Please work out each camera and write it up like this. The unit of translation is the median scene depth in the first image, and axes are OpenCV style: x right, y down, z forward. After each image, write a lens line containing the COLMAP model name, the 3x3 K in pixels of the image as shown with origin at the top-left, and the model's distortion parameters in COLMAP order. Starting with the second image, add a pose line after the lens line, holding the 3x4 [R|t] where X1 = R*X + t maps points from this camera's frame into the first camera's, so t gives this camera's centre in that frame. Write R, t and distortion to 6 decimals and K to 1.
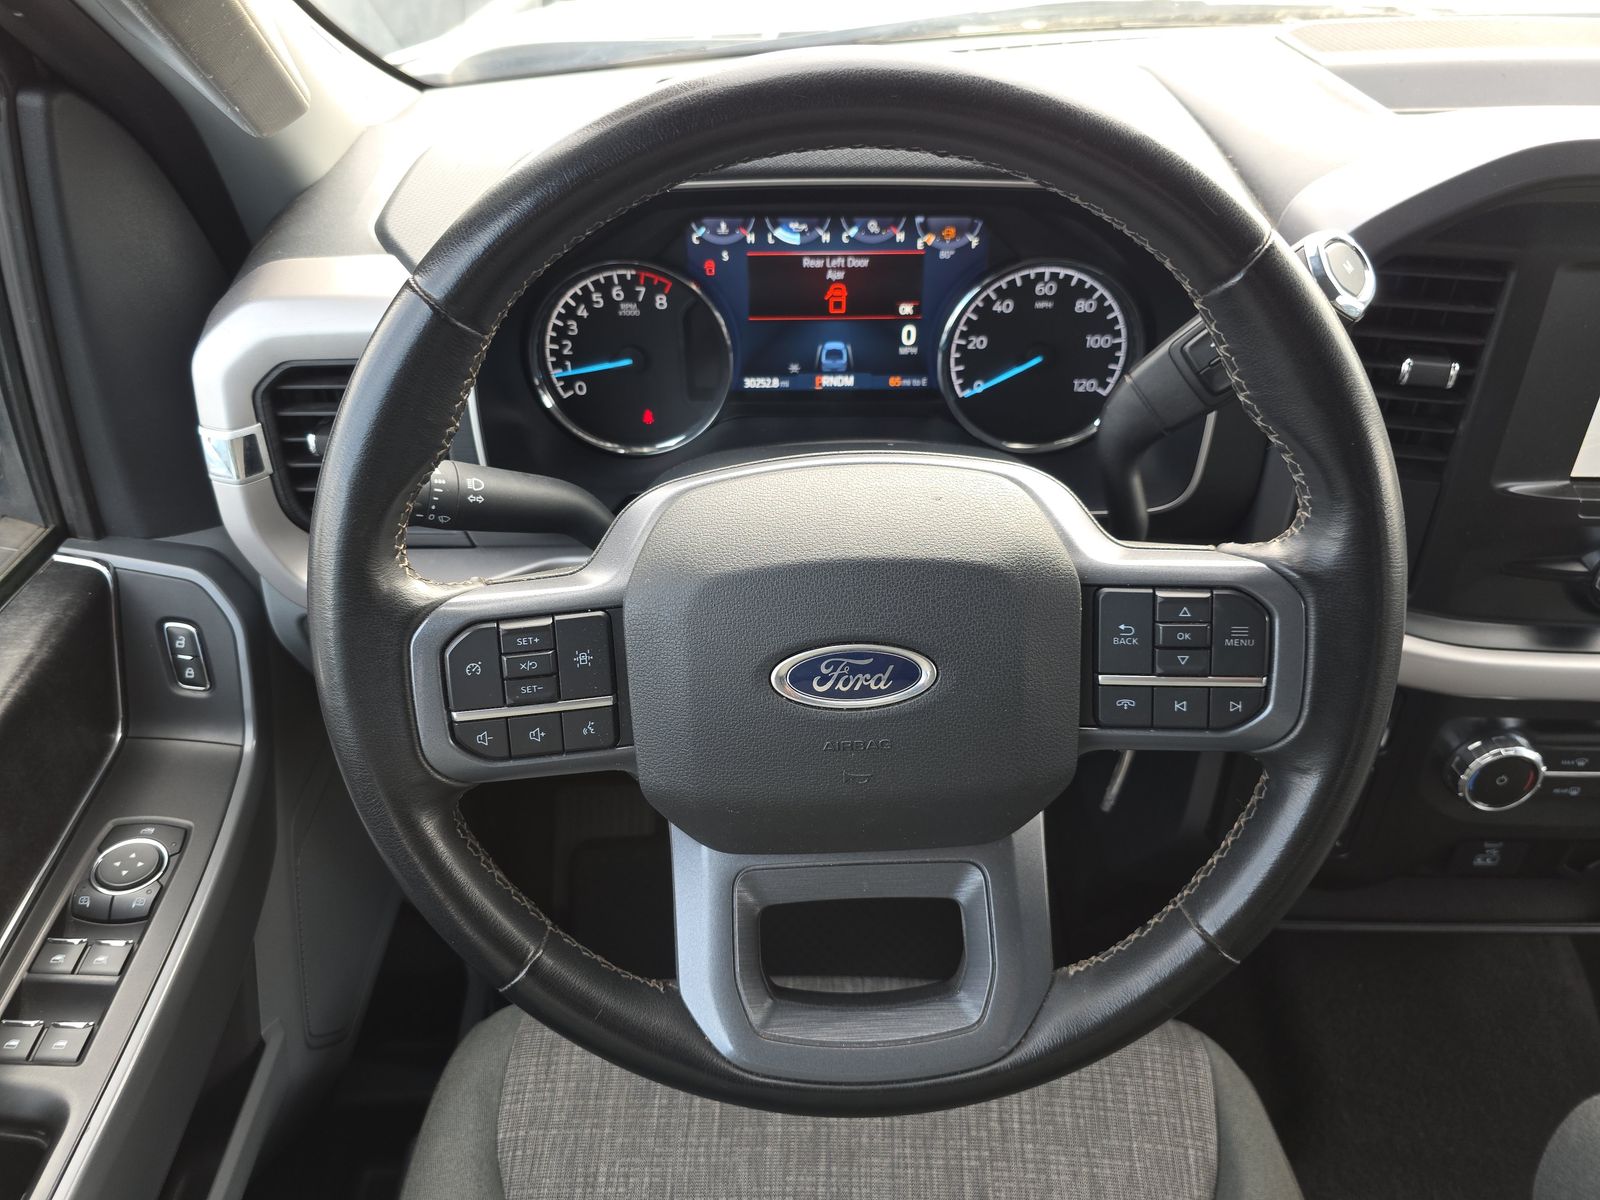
lens RADIAL K [[1105.5, 0, 800.0], [0, 1105.5, 600.0], [0, 0, 1]] dist [0.002968, -0.007087]
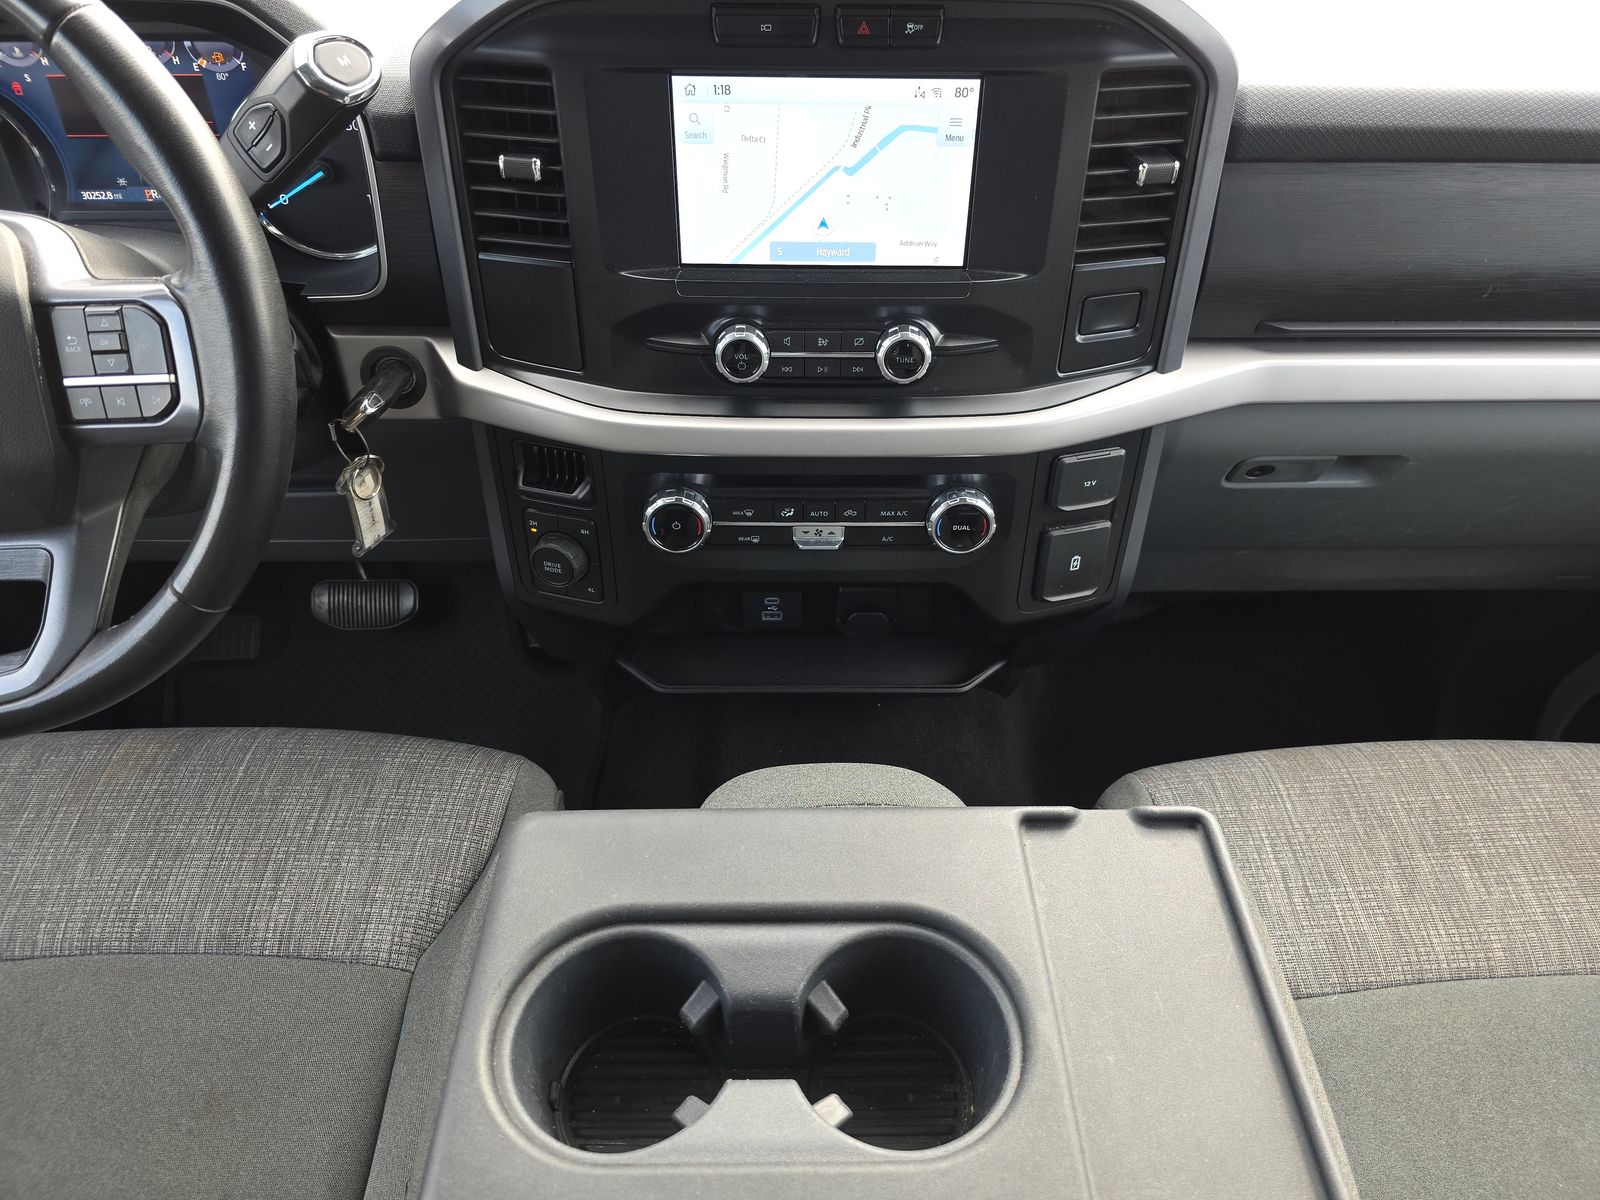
lens RADIAL K [[1062.5, 0, 806.8], [0, 1062.5, 591.1], [0, 0, 1]] dist [0.004110, -0.027202]
pose [[0.997622, -0.006422, 0.068624, 0.665140], [0.001699, 0.997638, 0.068663, 0.147077], [-0.068903, -0.068383, 0.995277, -0.171306]]
